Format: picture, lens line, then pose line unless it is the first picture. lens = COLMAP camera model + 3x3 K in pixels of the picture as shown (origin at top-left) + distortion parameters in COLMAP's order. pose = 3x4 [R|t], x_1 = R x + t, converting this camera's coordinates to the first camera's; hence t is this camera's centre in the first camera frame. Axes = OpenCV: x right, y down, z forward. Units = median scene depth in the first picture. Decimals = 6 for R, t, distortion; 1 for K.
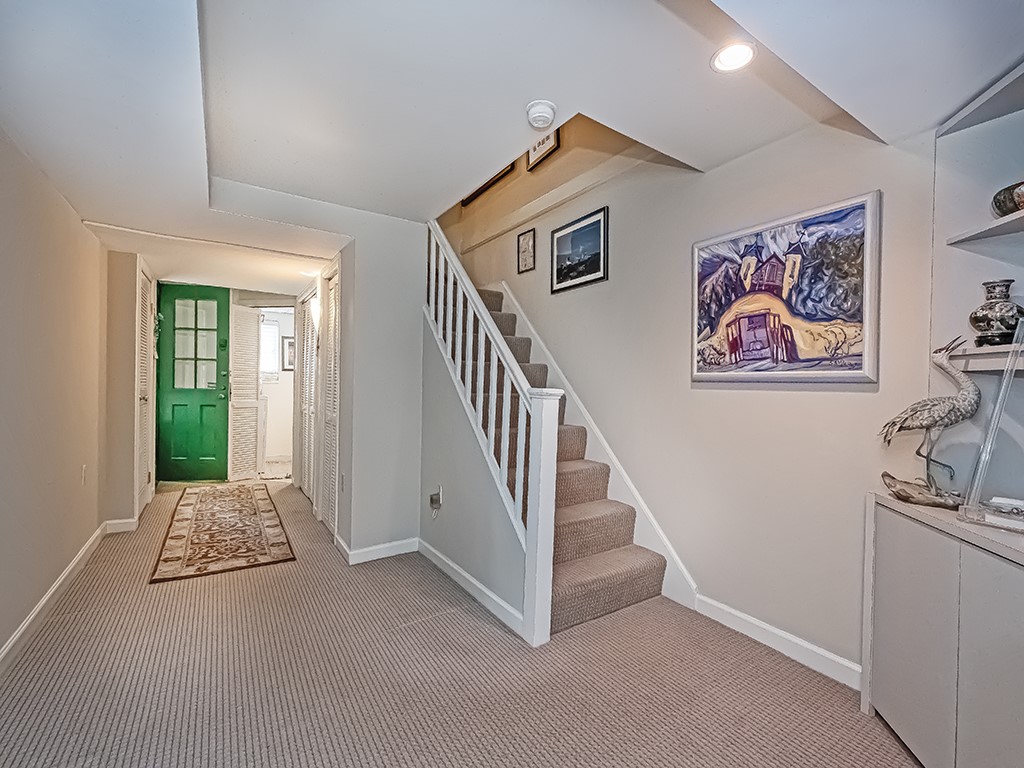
lens RADIAL K [[445.4, 0, 512.2], [0, 445.4, 385.4], [0, 0, 1]] dist [-0.000474, -0.000051]
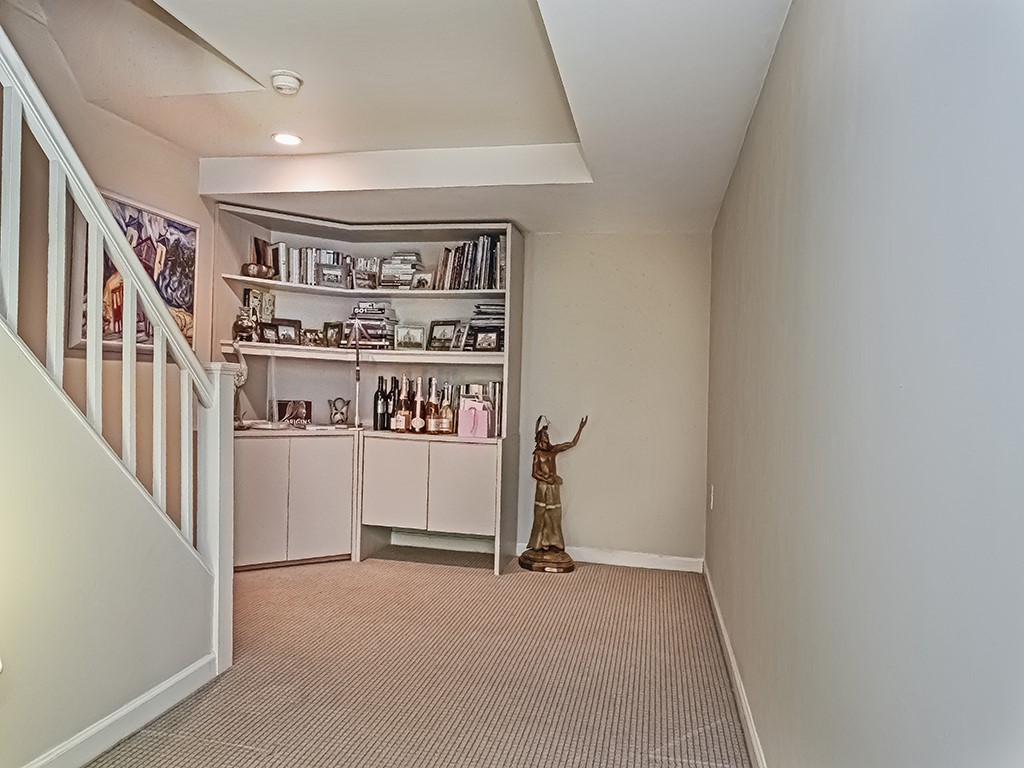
lens RADIAL K [[710.5, 0, 511.3], [0, 710.5, 386.3], [0, 0, 1]] dist [0.001135, 0.000307]
pose [[-0.709915, -0.036484, 0.703342, -1.336047], [-0.038503, 0.999174, 0.012967, 0.015608], [-0.703234, -0.017876, -0.710734, 1.676604]]
